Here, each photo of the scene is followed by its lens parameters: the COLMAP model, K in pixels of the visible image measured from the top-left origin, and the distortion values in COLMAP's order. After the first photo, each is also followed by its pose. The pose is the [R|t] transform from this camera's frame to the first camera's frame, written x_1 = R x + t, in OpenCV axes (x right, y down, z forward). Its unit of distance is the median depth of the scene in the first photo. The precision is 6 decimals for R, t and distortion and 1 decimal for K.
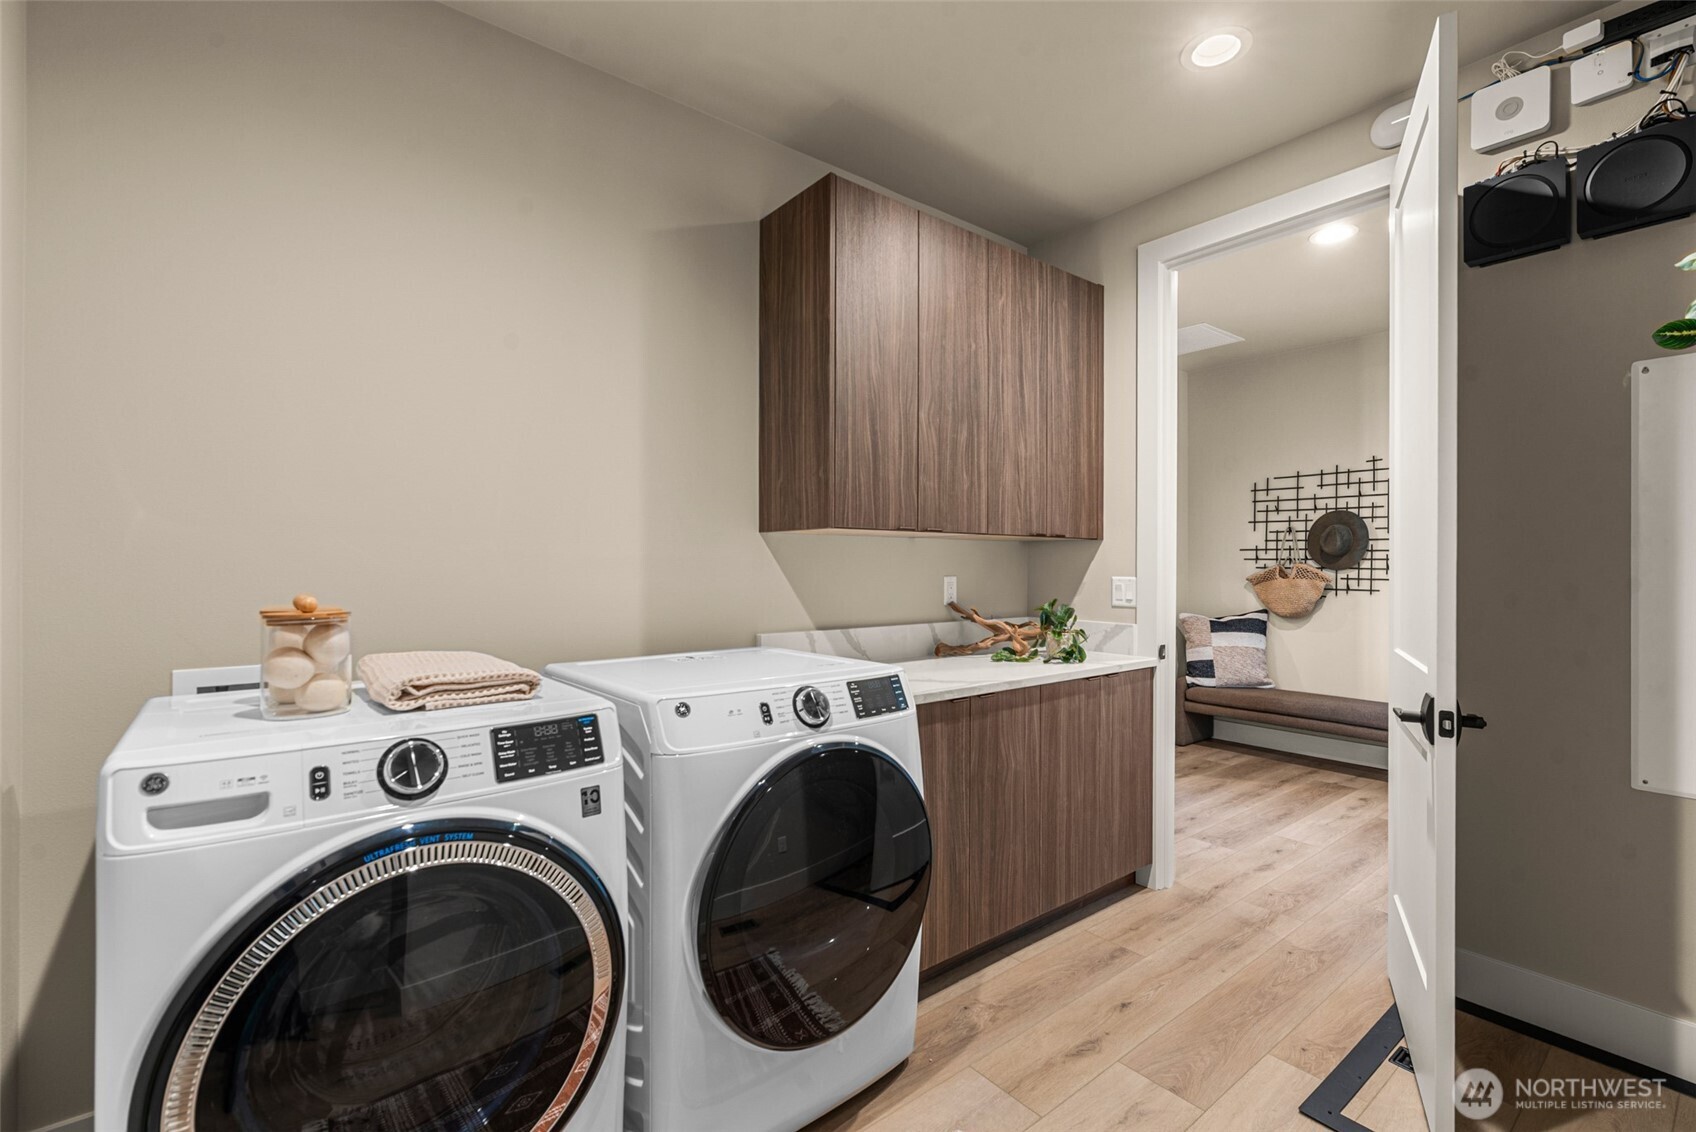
lens RADIAL K [[747.0, 0, 865.5], [0, 747.0, 570.1], [0, 0, 1]] dist [0.002037, -0.000365]
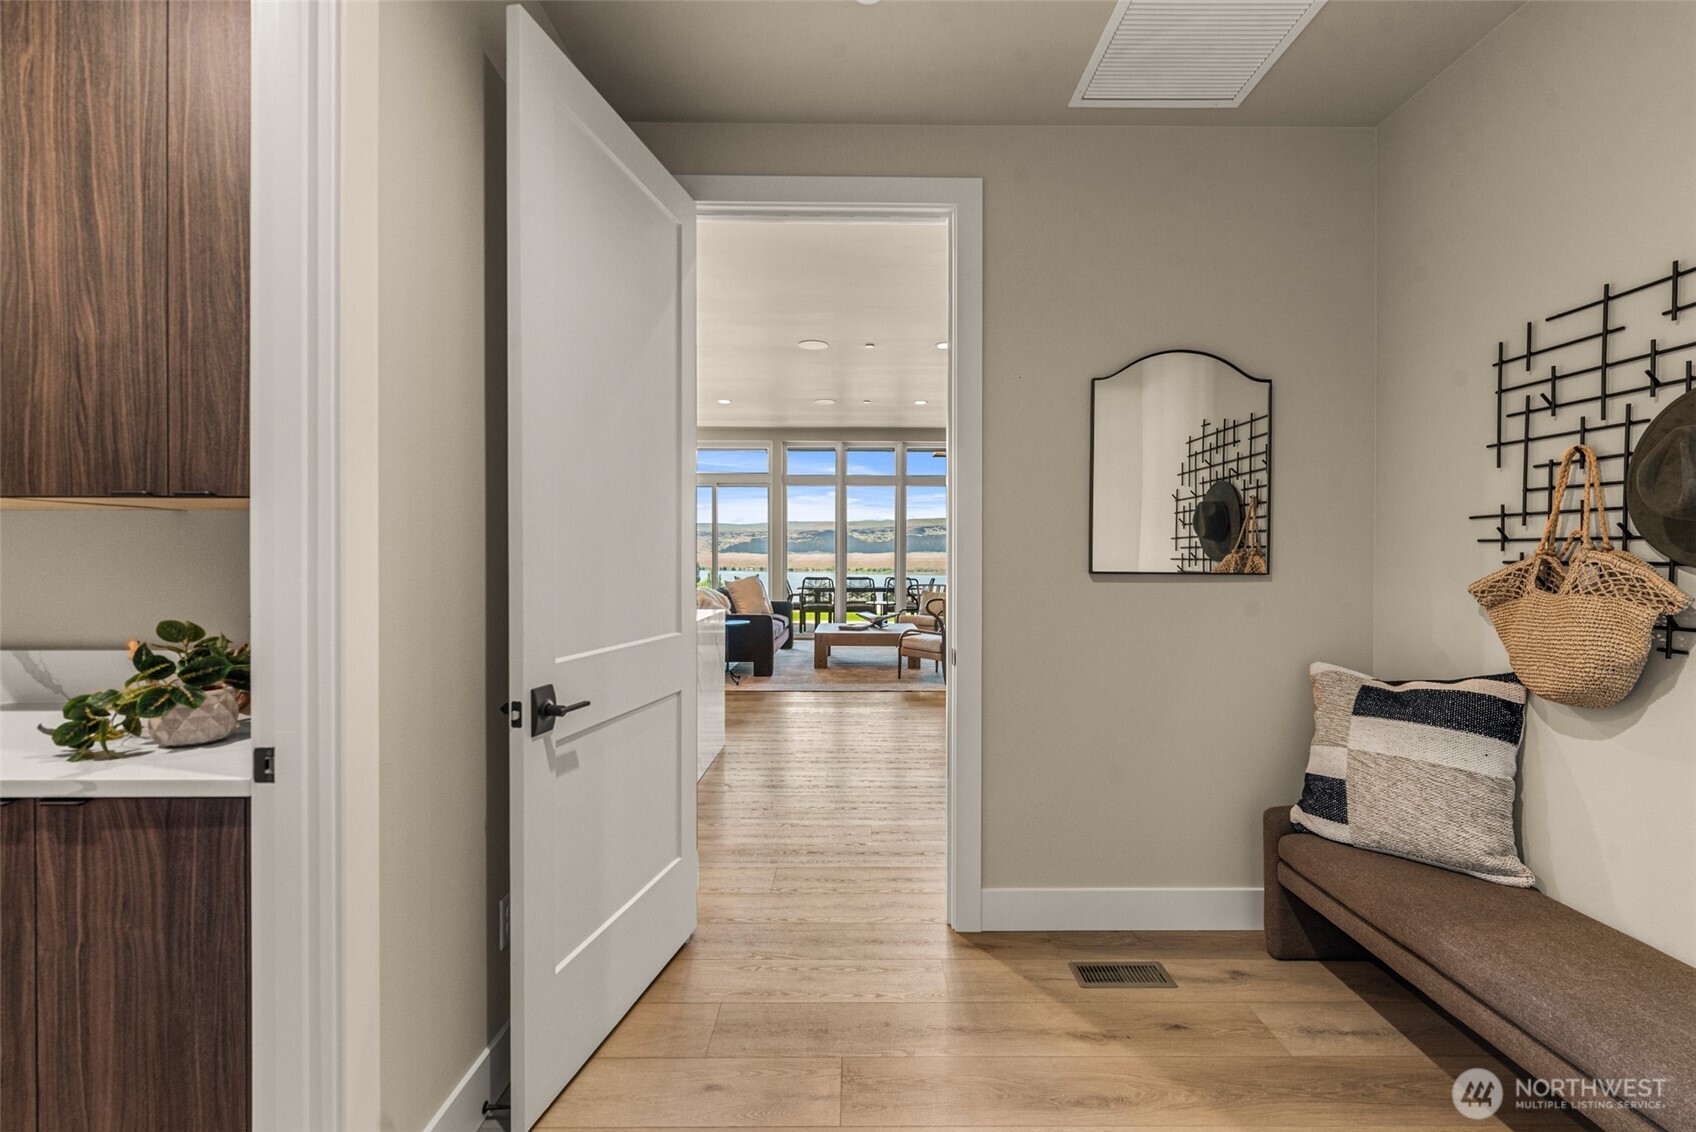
lens RADIAL K [[747.0, 0, 840.3], [0, 747.0, 565.6], [0, 0, 1]] dist [0.002037, -0.000365]
pose [[0.782027, 0.004337, -0.623230, 0.507559], [-0.004683, 0.999988, 0.001083, -0.000357], [0.623228, 0.002072, 0.782038, 0.495972]]
